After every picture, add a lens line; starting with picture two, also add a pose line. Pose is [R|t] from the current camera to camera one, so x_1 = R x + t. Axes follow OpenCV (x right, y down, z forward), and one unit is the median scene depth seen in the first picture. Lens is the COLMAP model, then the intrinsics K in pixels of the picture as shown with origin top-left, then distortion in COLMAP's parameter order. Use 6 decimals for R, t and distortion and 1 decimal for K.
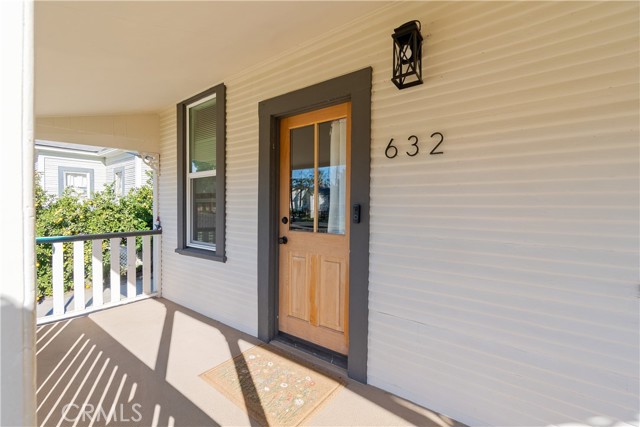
lens RADIAL K [[275.5, 0, 318.0], [0, 275.5, 209.5], [0, 0, 1]] dist [-0.003283, 0.001079]
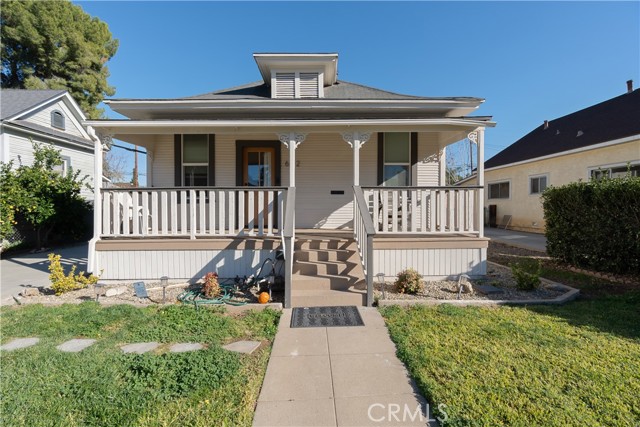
lens RADIAL K [[275.5, 0, 311.7], [0, 275.5, 211.2], [0, 0, 1]] dist [-0.003283, 0.001079]
pose [[0.802902, -0.009611, 0.596033, -1.053881], [0.011536, 0.999933, 0.000583, 0.267246], [-0.595999, 0.006408, 0.802960, -1.373313]]
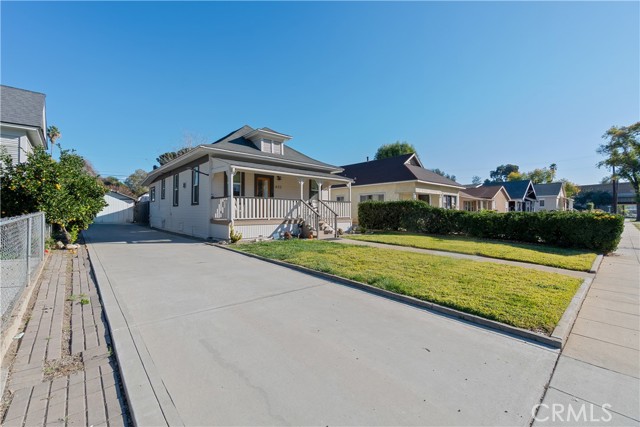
lens RADIAL K [[275.5, 0, 318.2], [0, 275.5, 212.7], [0, 0, 1]] dist [-0.003283, 0.001079]
pose [[0.189375, 0.005586, 0.981889, -4.449331], [0.012316, 0.999892, -0.008064, 0.367996], [-0.981828, 0.013620, 0.189286, -1.022319]]
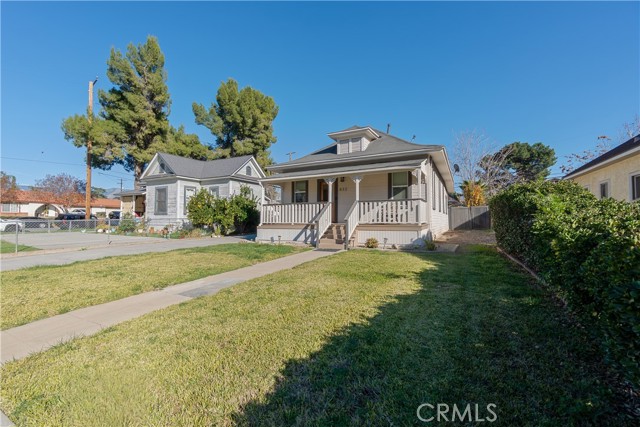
lens RADIAL K [[275.5, 0, 319.4], [0, 275.5, 214.4], [0, 0, 1]] dist [-0.003283, 0.001079]
pose [[0.987379, 0.002412, 0.158356, -0.885396], [0.003547, 0.999297, -0.037334, 0.438918], [-0.158334, 0.037424, 0.986676, -3.735629]]
